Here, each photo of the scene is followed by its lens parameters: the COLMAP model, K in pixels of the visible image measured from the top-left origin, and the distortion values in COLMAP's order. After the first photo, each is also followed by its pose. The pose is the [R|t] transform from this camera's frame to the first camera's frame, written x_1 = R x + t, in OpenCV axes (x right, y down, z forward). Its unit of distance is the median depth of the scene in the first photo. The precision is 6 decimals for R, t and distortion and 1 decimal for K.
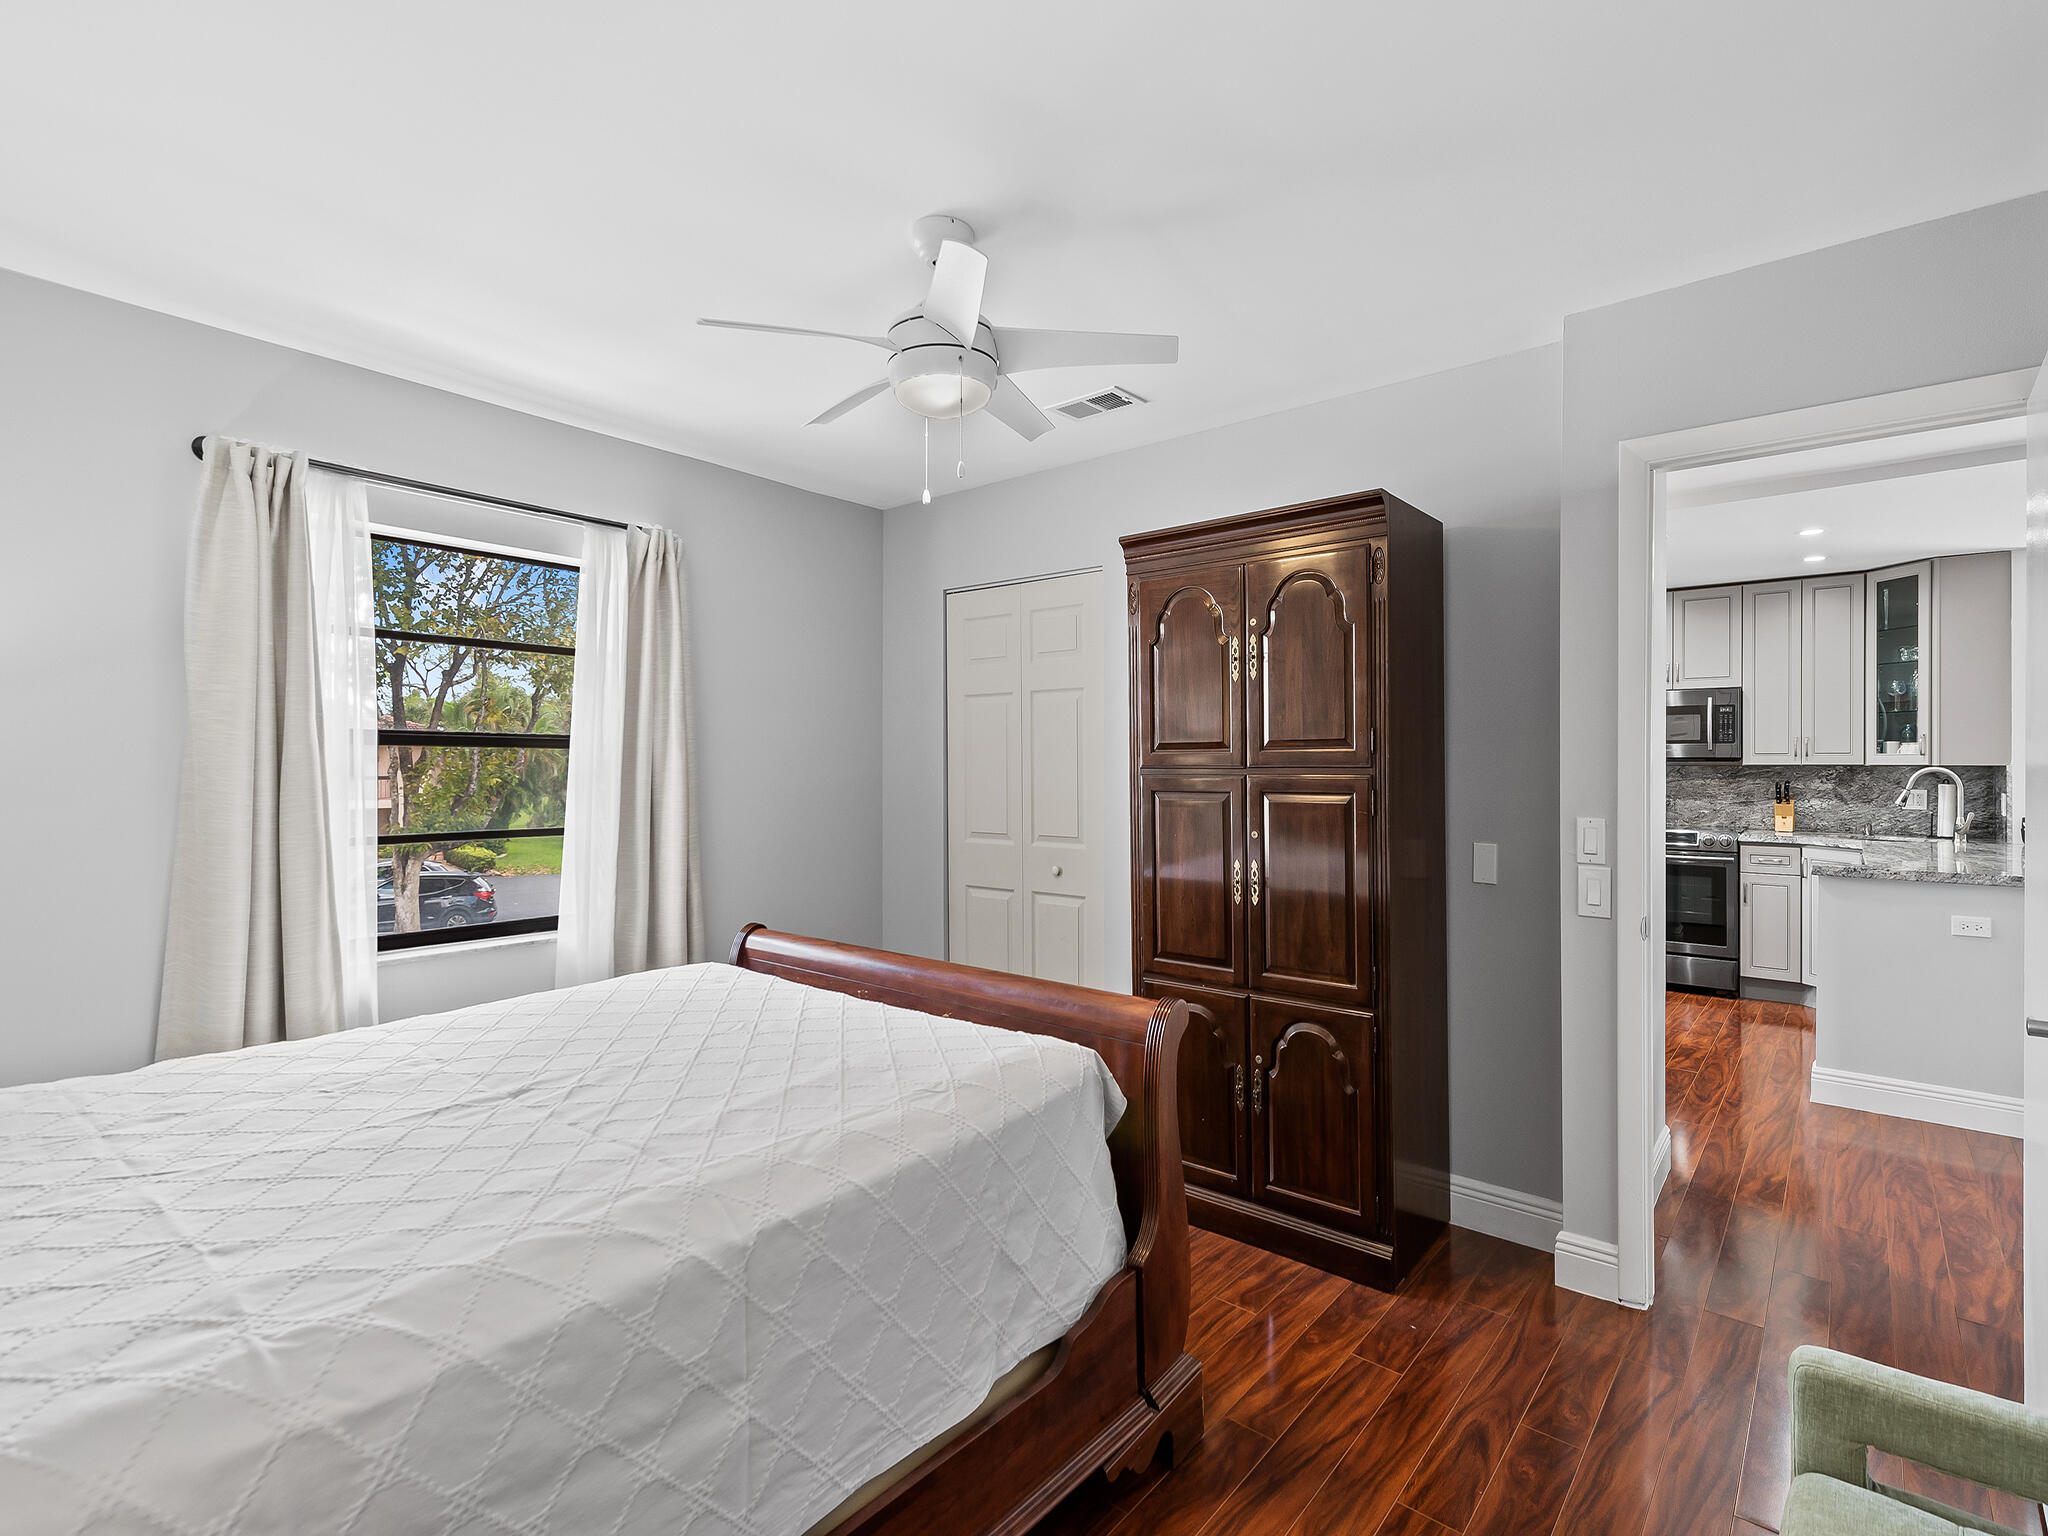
lens RADIAL K [[970.5, 0, 1042.2], [0, 970.5, 762.9], [0, 0, 1]] dist [0.020381, -0.008707]
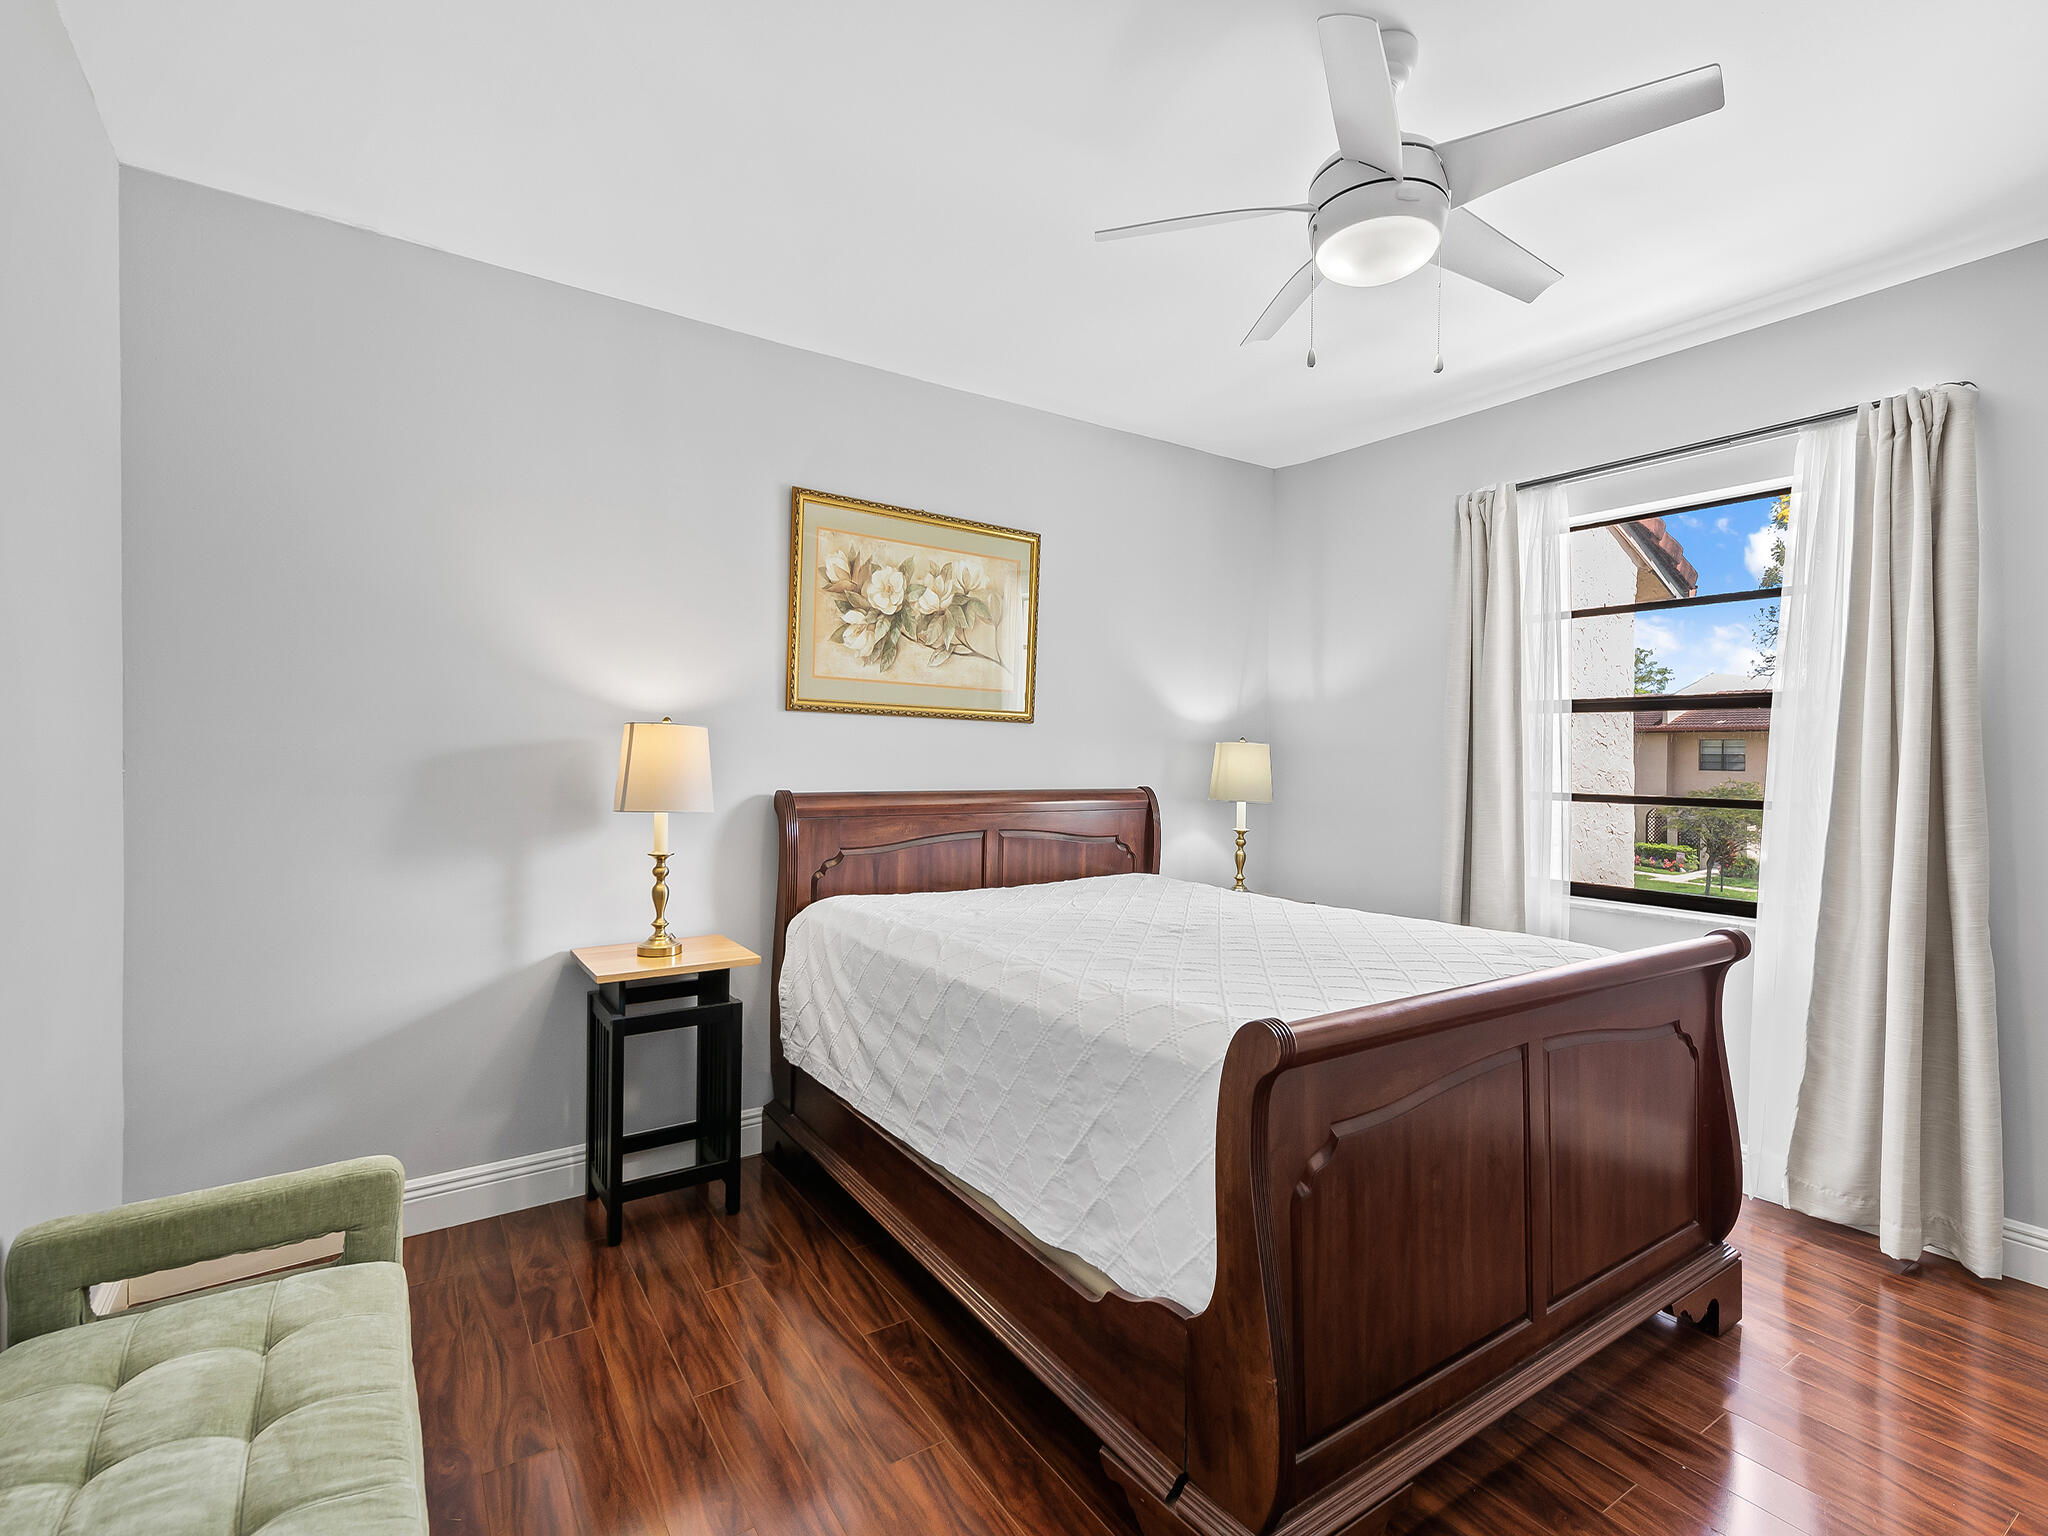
lens RADIAL K [[963.2, 0, 1024.0], [0, 963.2, 768.0], [0, 0, 1]] dist [0.017331, -0.006609]
pose [[-0.281536, 0.009824, -0.959500, 1.002311], [-0.010975, 0.999849, 0.013457, 0.066304], [0.959488, 0.014319, -0.281385, 1.228400]]
